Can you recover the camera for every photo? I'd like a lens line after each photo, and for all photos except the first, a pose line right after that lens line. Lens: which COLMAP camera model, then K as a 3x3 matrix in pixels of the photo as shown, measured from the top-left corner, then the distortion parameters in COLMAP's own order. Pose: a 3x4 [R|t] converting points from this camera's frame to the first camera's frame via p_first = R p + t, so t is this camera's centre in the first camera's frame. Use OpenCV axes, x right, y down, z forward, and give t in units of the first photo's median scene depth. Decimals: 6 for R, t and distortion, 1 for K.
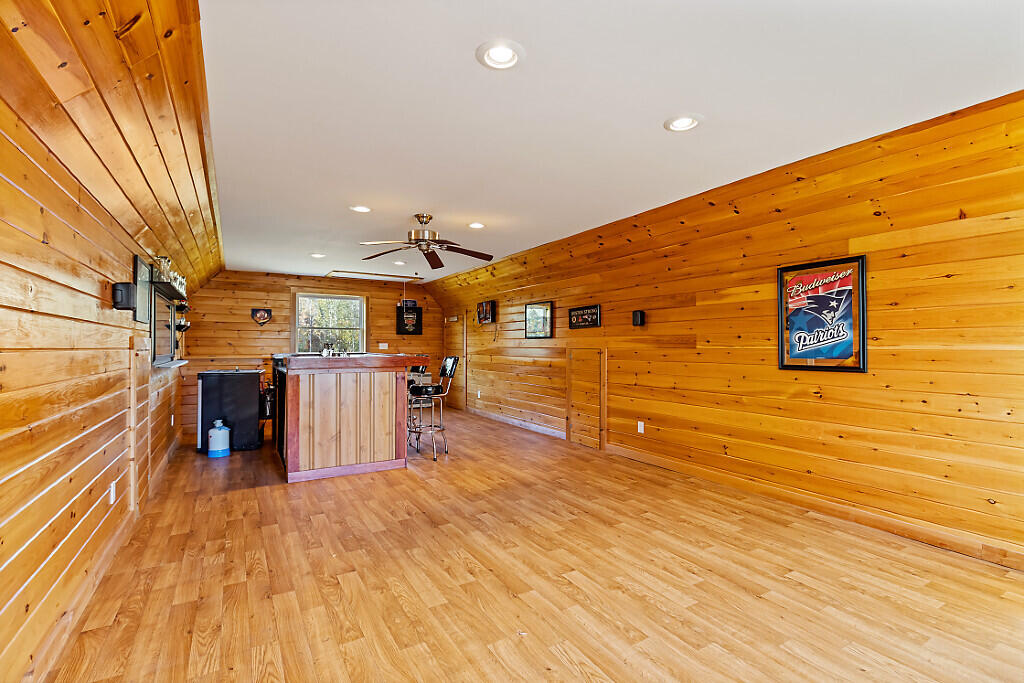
lens RADIAL K [[459.9, 0, 505.9], [0, 459.9, 354.6], [0, 0, 1]] dist [0.000376, -0.000112]
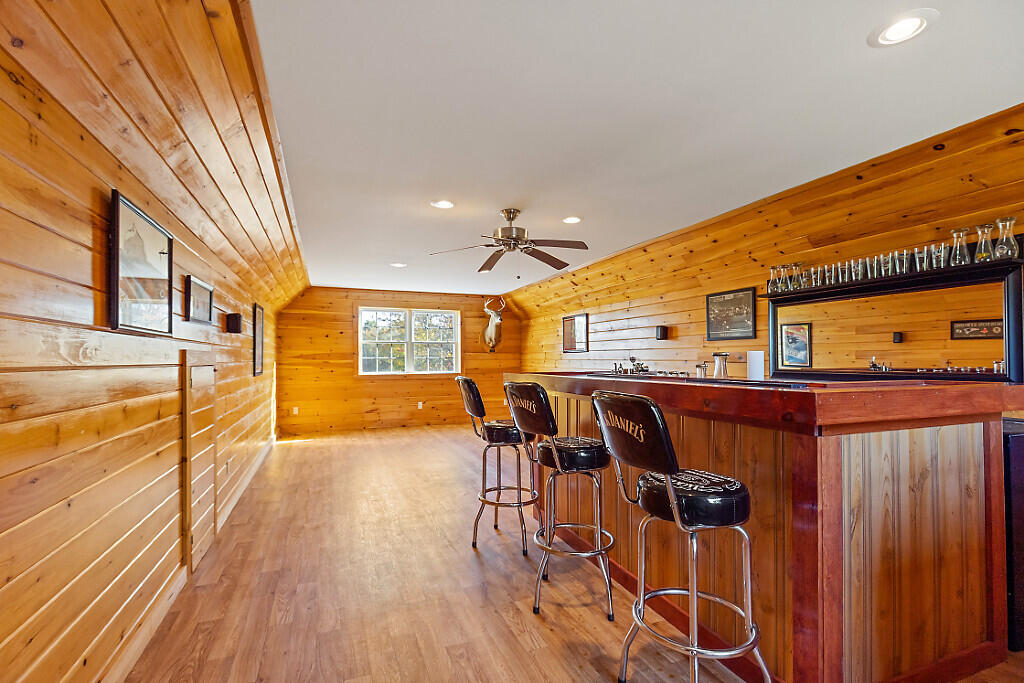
lens RADIAL K [[473.7, 0, 510.4], [0, 473.7, 353.8], [0, 0, 1]] dist [0.000065, -0.000193]
pose [[-0.986567, -0.004411, 0.163300, -0.434296], [-0.002447, 0.999922, 0.012226, -0.045801], [-0.163342, 0.011662, -0.986501, 2.493460]]
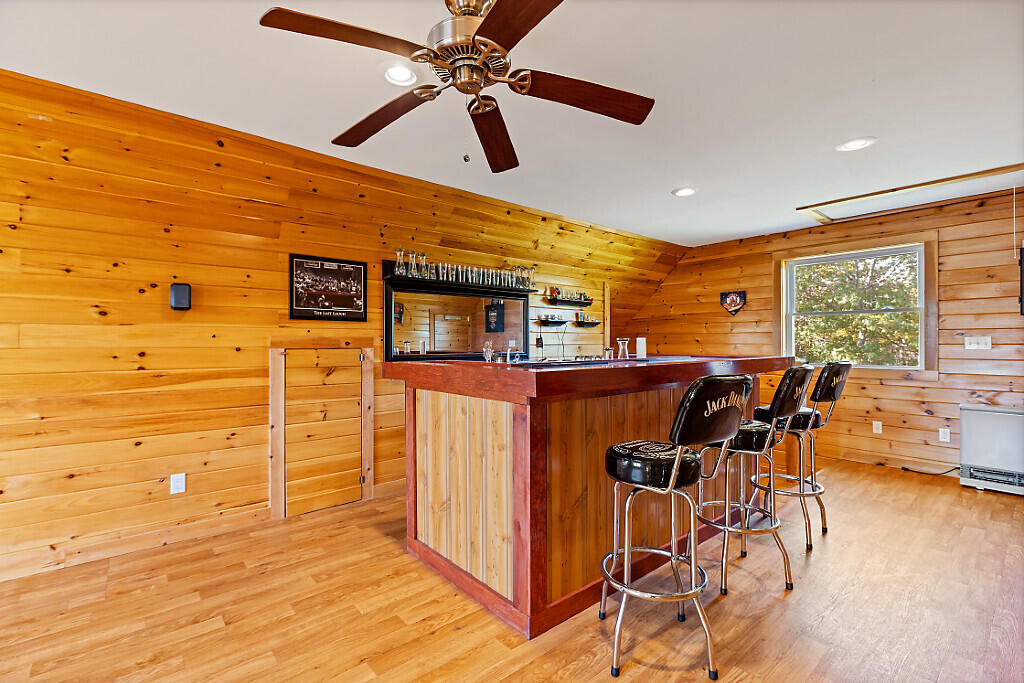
lens RADIAL K [[461.7, 0, 512.0], [0, 461.7, 341.5], [0, 0, 1]] dist [0.003005, -0.000384]
pose [[0.174688, -0.007564, -0.984595, 0.259340], [-0.018366, 0.999771, -0.010939, -0.019928], [0.984453, 0.019994, 0.174509, 1.269029]]
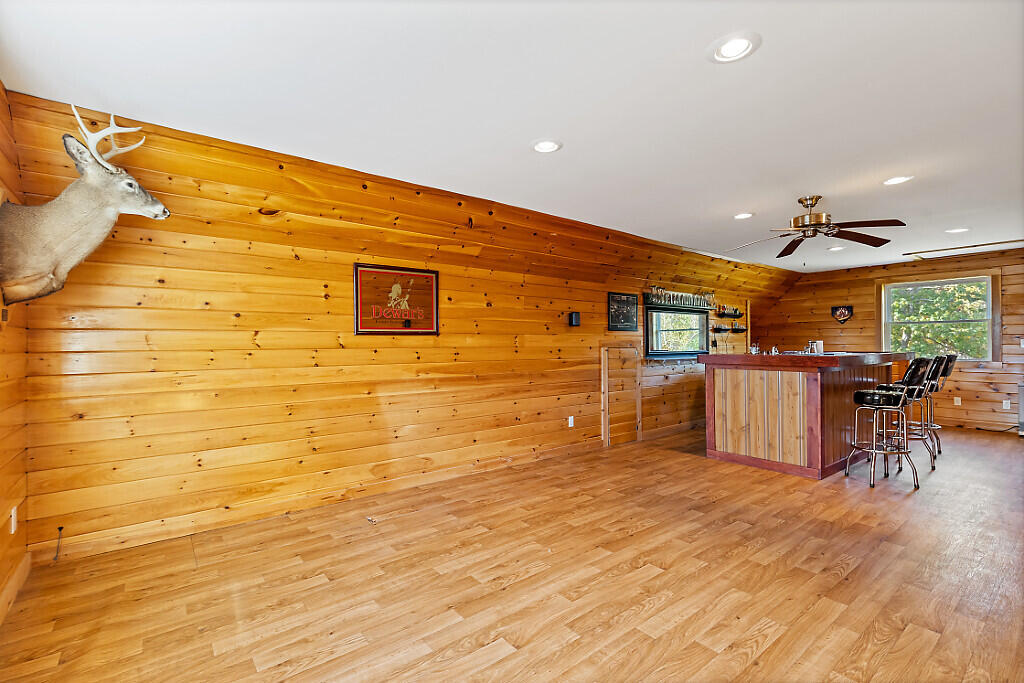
lens RADIAL K [[461.7, 0, 512.0], [0, 461.7, 341.5], [0, 0, 1]] dist [0.003005, -0.000384]
pose [[0.134139, -0.010059, -0.990911, 0.822686], [-0.016476, 0.999788, -0.012380, -0.002242], [0.990826, 0.017987, 0.133945, 0.402164]]
